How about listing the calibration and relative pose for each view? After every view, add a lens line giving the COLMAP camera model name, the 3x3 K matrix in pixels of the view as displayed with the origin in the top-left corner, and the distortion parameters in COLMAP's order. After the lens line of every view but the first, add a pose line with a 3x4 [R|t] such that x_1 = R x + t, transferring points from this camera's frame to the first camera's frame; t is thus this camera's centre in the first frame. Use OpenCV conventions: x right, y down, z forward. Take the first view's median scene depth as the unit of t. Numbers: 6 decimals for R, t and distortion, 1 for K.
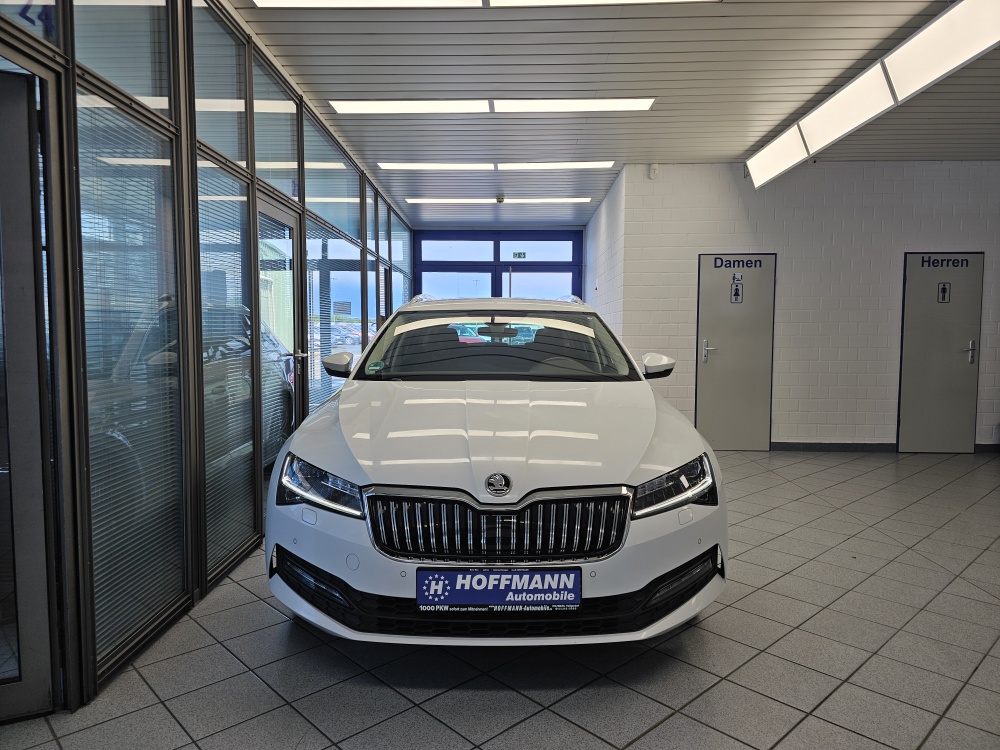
lens RADIAL K [[681.4, 0, 495.6], [0, 681.4, 383.8], [0, 0, 1]] dist [0.054405, -0.064553]
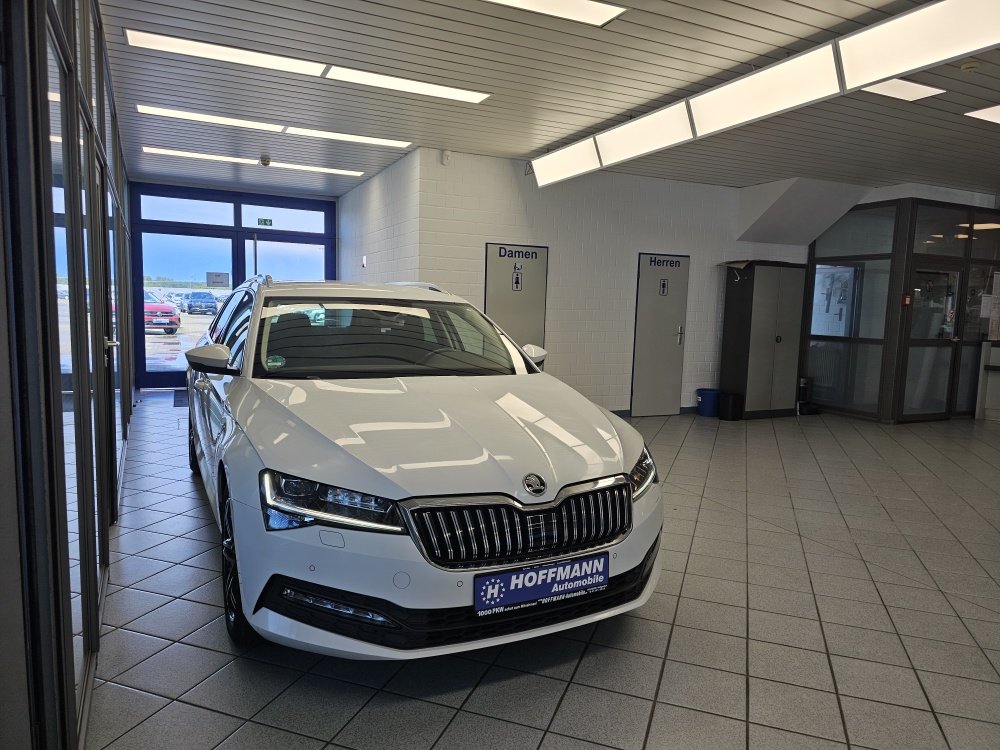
lens RADIAL K [[681.4, 0, 503.7], [0, 681.4, 391.1], [0, 0, 1]] dist [0.054405, -0.064553]
pose [[0.883820, -0.035233, 0.466498, -0.256571], [0.008814, 0.998237, 0.058693, -0.028416], [-0.467744, -0.047762, 0.882573, 0.051918]]
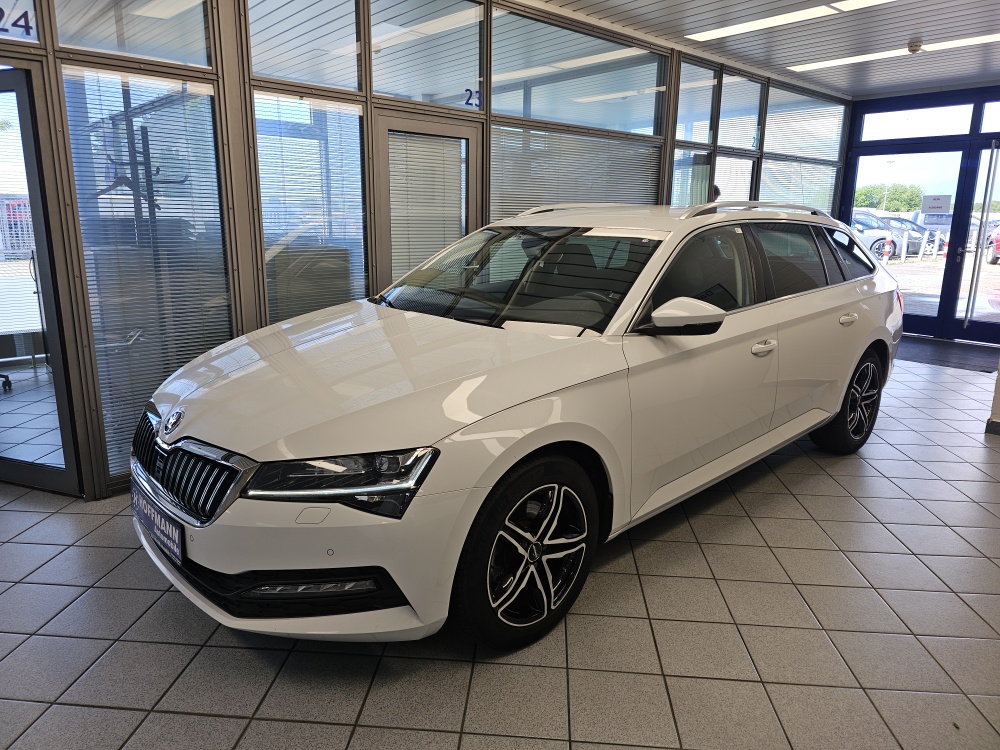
lens RADIAL K [[681.4, 0, 498.5], [0, 681.4, 375.7], [0, 0, 1]] dist [0.054405, -0.064553]
pose [[0.666097, 0.172939, -0.725539, 0.496769], [-0.064638, 0.982473, 0.174838, -0.060608], [0.743059, -0.069562, 0.665601, 0.329627]]
